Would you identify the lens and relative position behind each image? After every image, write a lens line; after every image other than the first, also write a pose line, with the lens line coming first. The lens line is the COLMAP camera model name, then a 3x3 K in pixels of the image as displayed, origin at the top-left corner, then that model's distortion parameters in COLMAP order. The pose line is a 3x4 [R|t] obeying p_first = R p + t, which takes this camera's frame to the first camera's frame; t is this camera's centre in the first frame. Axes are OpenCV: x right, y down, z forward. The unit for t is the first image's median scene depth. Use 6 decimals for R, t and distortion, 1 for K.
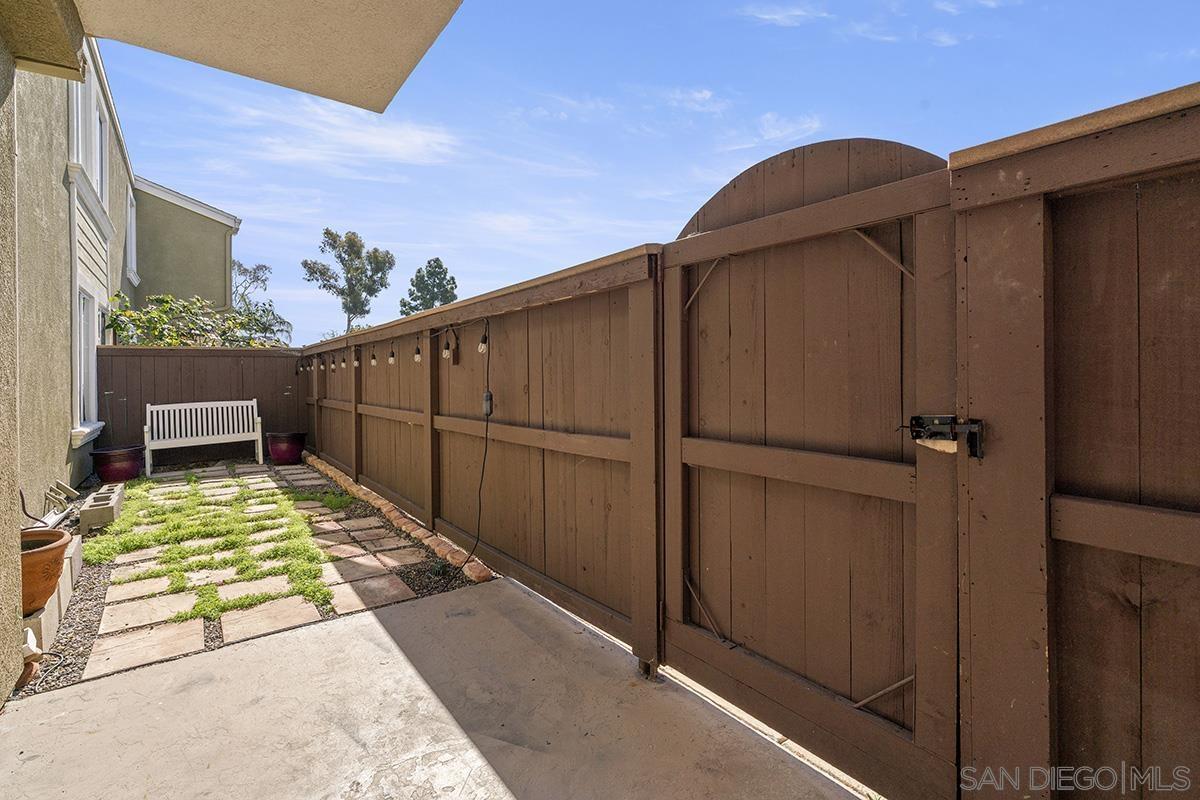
lens RADIAL K [[550.6, 0, 597.6], [0, 550.6, 369.9], [0, 0, 1]] dist [-0.002201, 0.000233]
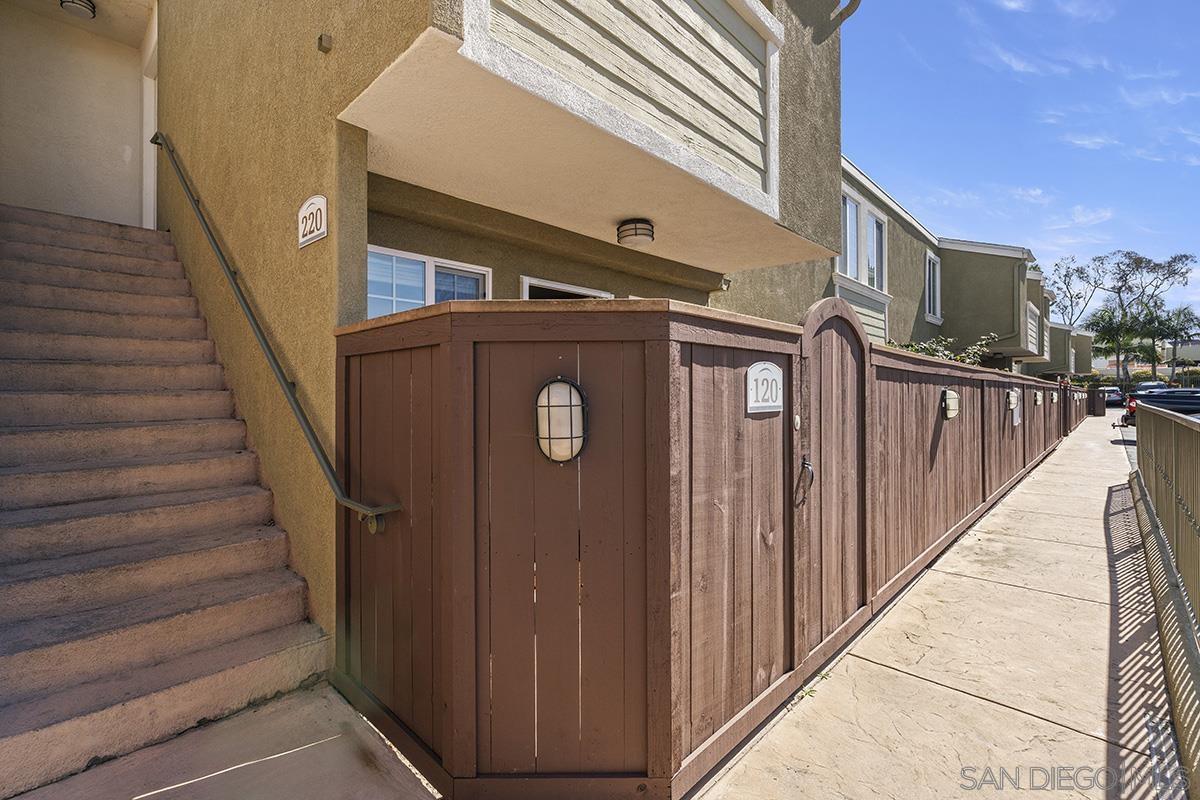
lens RADIAL K [[545.6, 0, 597.3], [0, 545.6, 386.4], [0, 0, 1]] dist [-0.001212, 0.000060]
pose [[0.179009, 0.000526, -0.983847, 0.907919], [0.006490, 0.999977, 0.001715, -0.065603], [0.983826, -0.006693, 0.179002, -0.015175]]
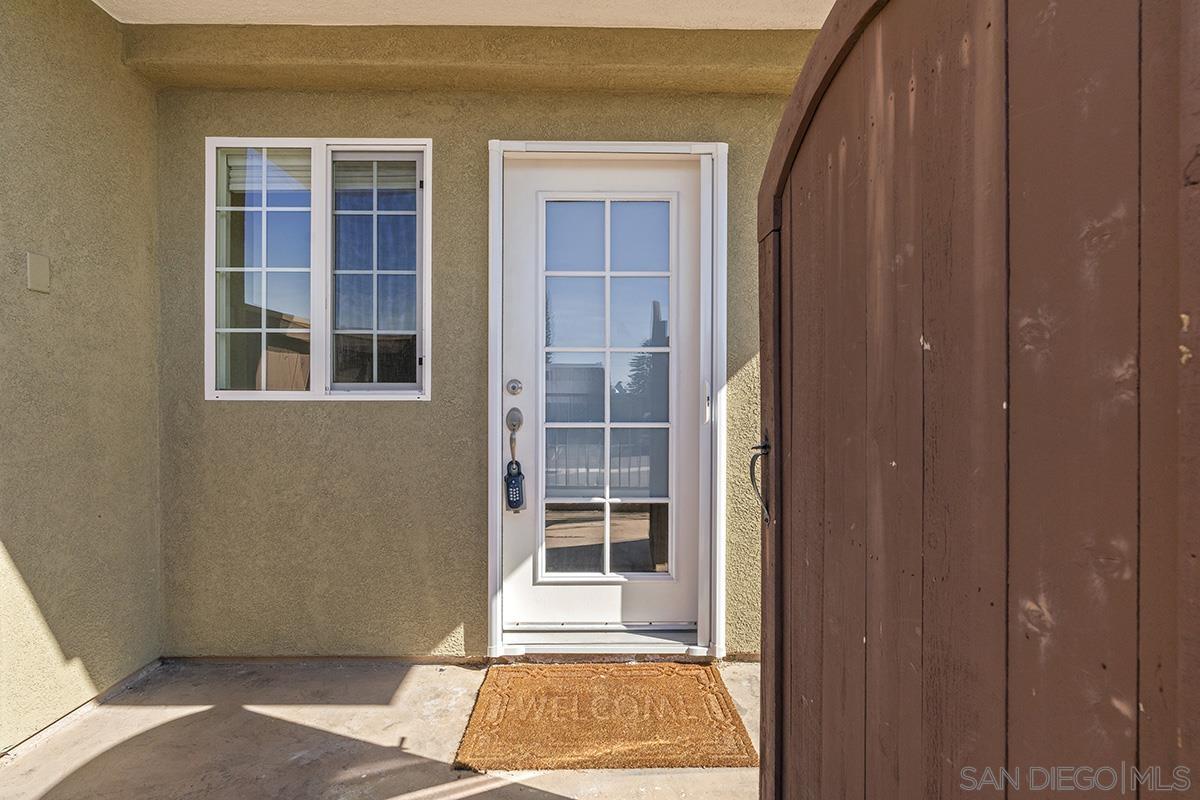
lens RADIAL K [[558.9, 0, 598.9], [0, 558.9, 393.6], [0, 0, 1]] dist [-0.001666, -0.000072]
pose [[-0.578386, 0.011421, -0.815683, 0.248582], [0.011366, 0.999918, 0.005942, 0.005255], [0.815684, -0.005834, -0.578469, 0.517467]]
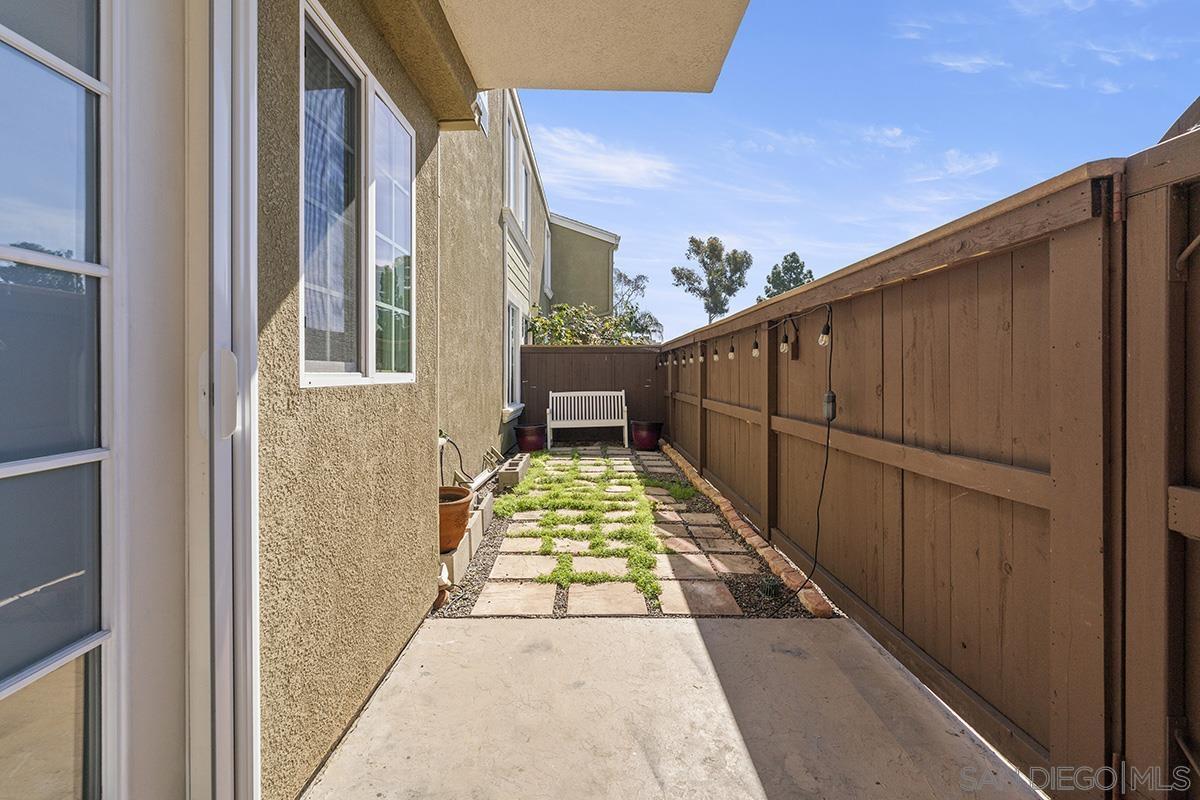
lens RADIAL K [[547.8, 0, 598.0], [0, 547.8, 367.2], [0, 0, 1]] dist [-0.003819, 0.000605]
pose [[0.809955, 0.009366, -0.586417, 0.002782], [-0.008419, 0.999955, 0.004343, 0.001108], [0.586431, 0.001420, 0.809998, 0.107434]]
